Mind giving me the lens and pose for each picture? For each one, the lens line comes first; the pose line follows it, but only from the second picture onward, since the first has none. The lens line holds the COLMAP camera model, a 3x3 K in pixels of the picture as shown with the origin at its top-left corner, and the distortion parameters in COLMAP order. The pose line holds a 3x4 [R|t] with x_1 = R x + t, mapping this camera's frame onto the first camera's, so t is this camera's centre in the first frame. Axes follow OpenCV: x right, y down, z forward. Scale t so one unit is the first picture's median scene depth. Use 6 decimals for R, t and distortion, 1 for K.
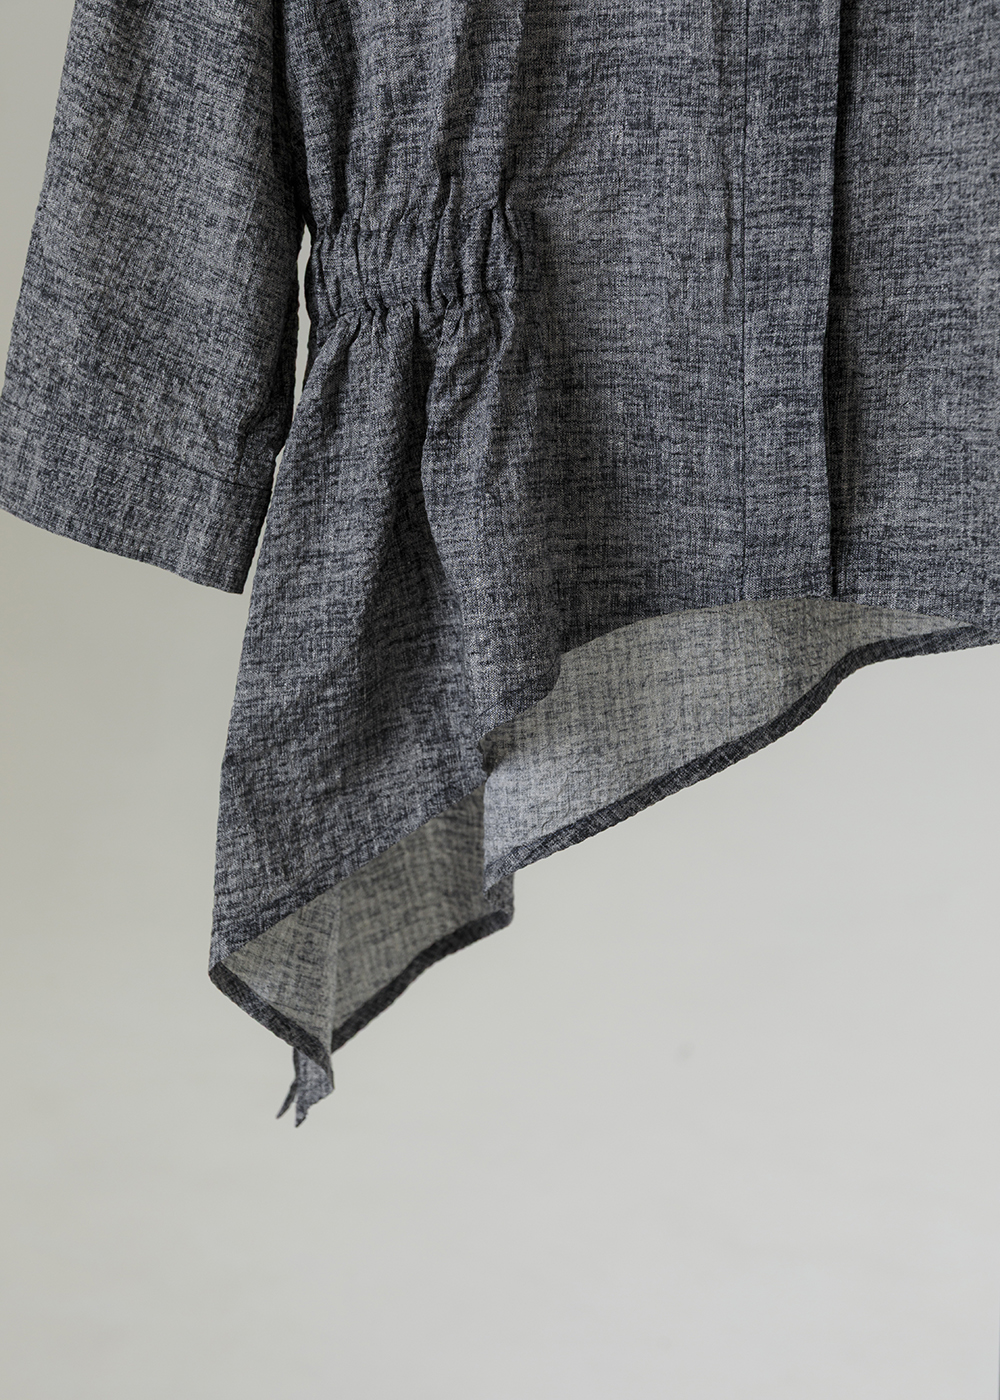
lens RADIAL K [[2717.5, 0, 500.0], [0, 2717.5, 700.0], [0, 0, 1]] dist [-0.020129, 0.189579]
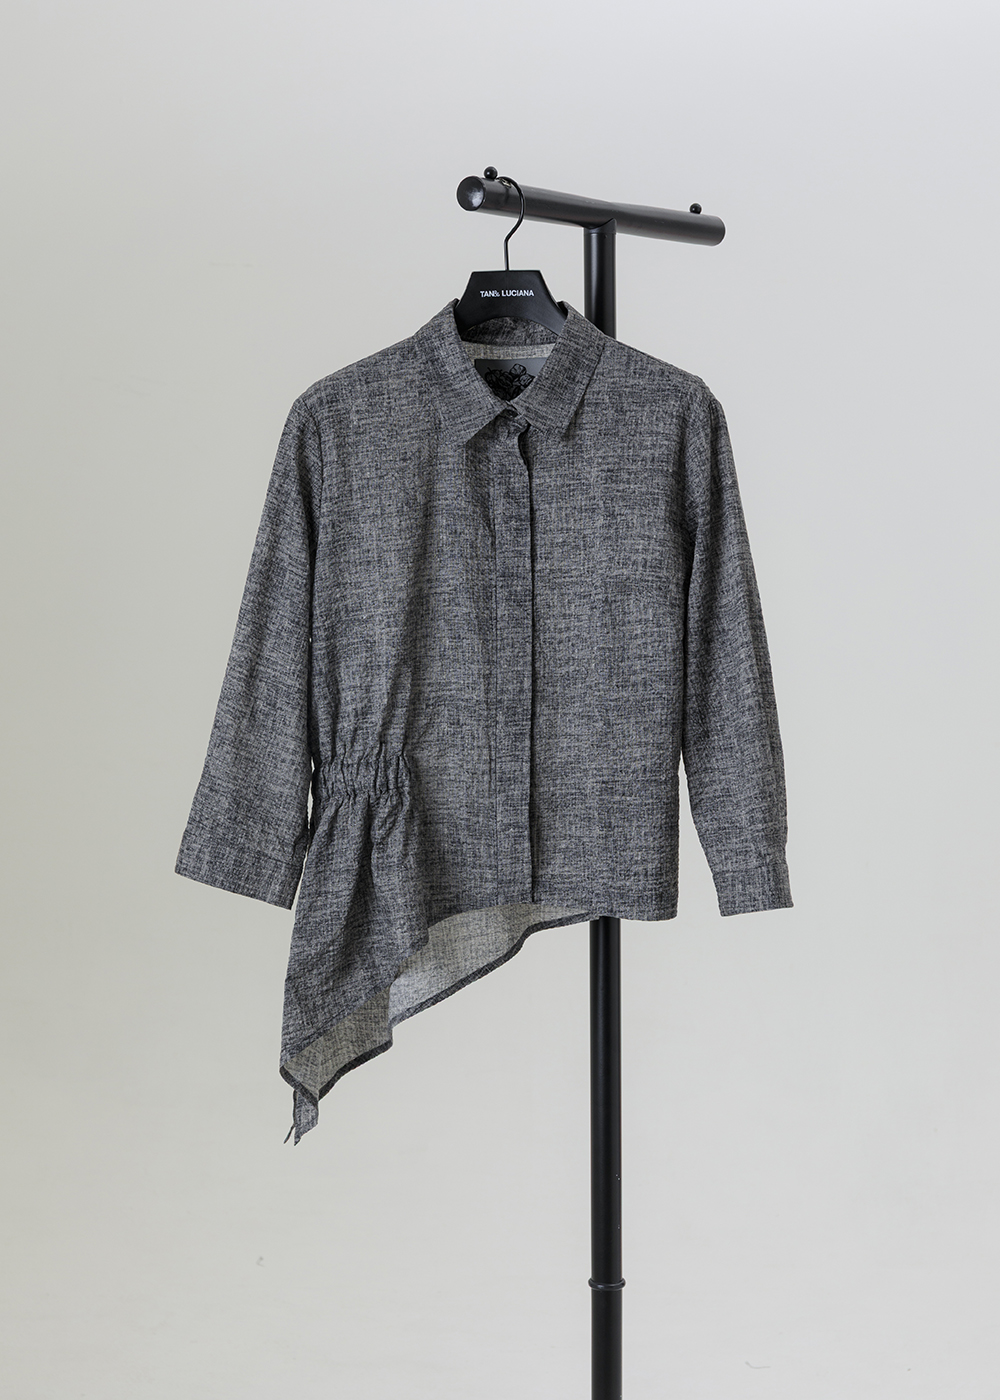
lens RADIAL K [[2224.7, 0, 500.0], [0, 2224.7, 700.0], [0, 0, 1]] dist [0.032017, -0.000376]
pose [[0.973025, -0.007622, 0.230574, -0.389202], [0.043365, 0.987681, -0.150354, 0.087600], [-0.226587, 0.156297, 0.961369, -1.045229]]
